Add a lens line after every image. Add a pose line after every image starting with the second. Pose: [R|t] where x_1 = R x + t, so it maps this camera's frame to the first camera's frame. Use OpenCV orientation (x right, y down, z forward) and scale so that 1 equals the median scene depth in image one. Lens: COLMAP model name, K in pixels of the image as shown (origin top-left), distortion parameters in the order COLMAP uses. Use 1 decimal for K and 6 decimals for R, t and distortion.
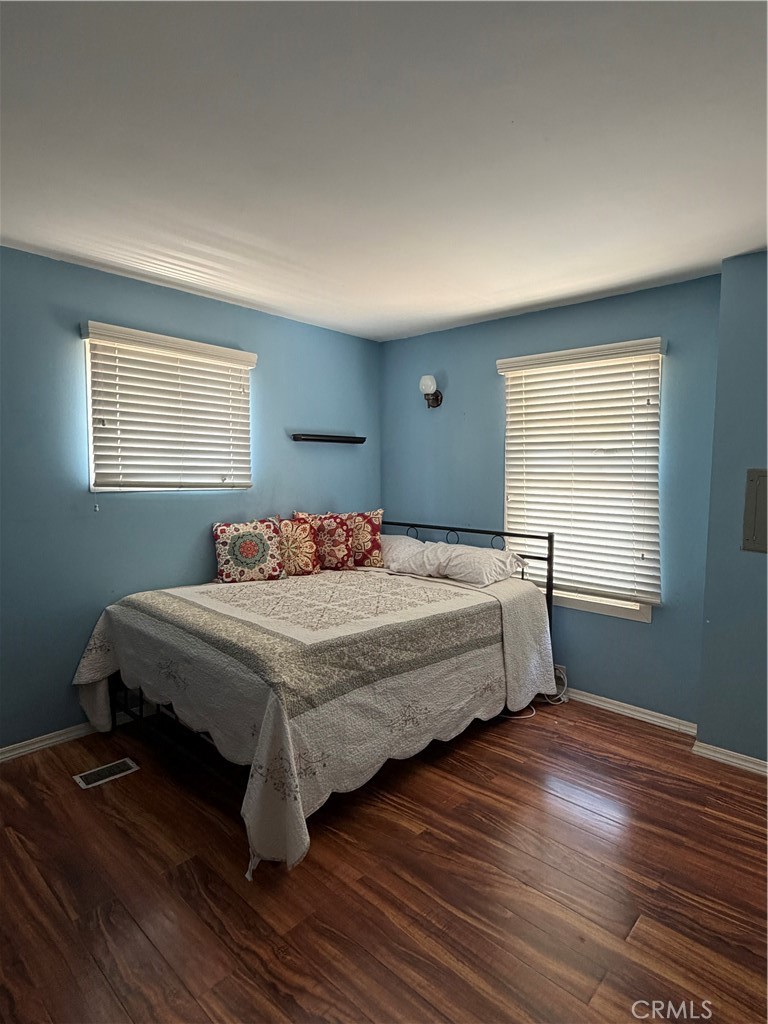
lens RADIAL K [[561.2, 0, 382.2], [0, 561.2, 511.5], [0, 0, 1]] dist [-0.000220, -0.000650]
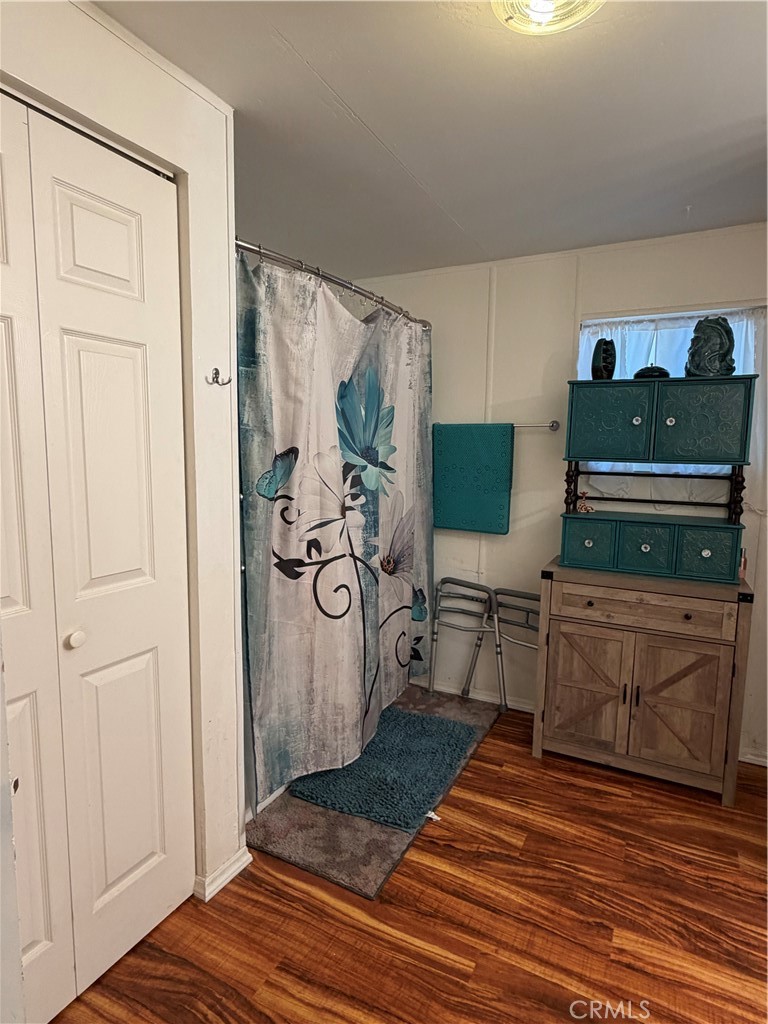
lens RADIAL K [[561.2, 0, 381.3], [0, 561.2, 513.4], [0, 0, 1]] dist [-0.000220, -0.000650]
pose [[0.965668, -0.029805, 0.258062, -0.393270], [0.015336, 0.998204, 0.057902, -0.037263], [-0.259325, -0.051956, 0.964392, 0.239454]]
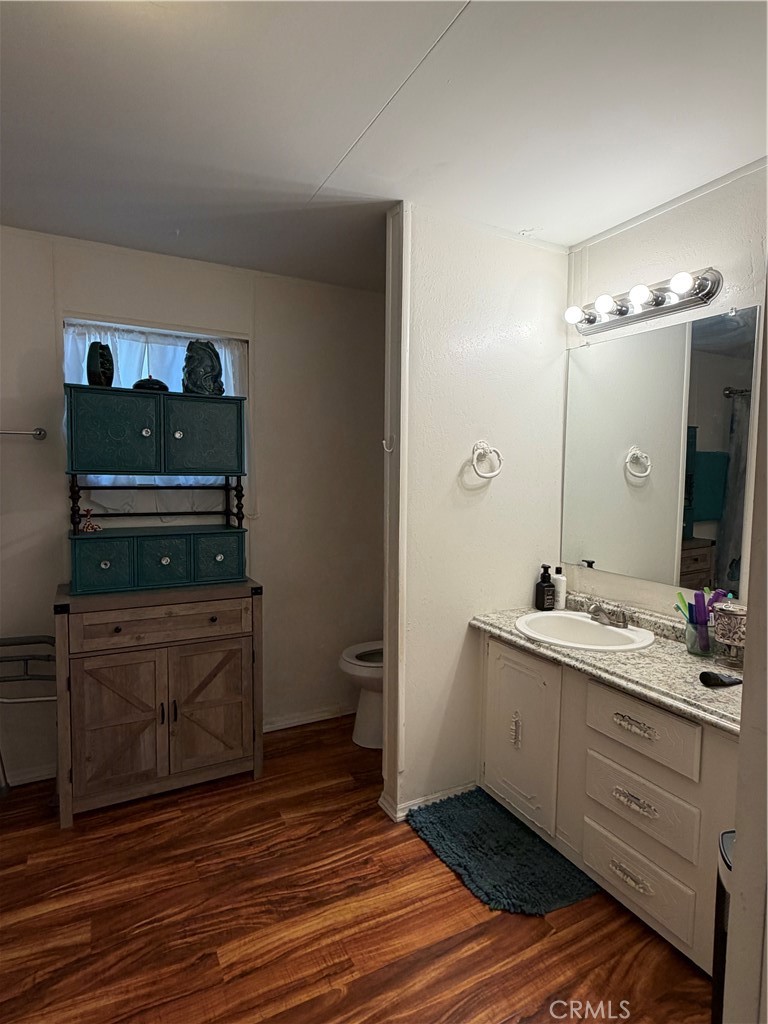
lens RADIAL K [[561.2, 0, 380.6], [0, 561.2, 512.5], [0, 0, 1]] dist [-0.000220, -0.000650]
pose [[0.329757, -0.080812, 0.940601, -0.537189], [0.053290, 0.996334, 0.066918, -0.044845], [-0.942561, 0.028058, 0.332854, 0.472245]]
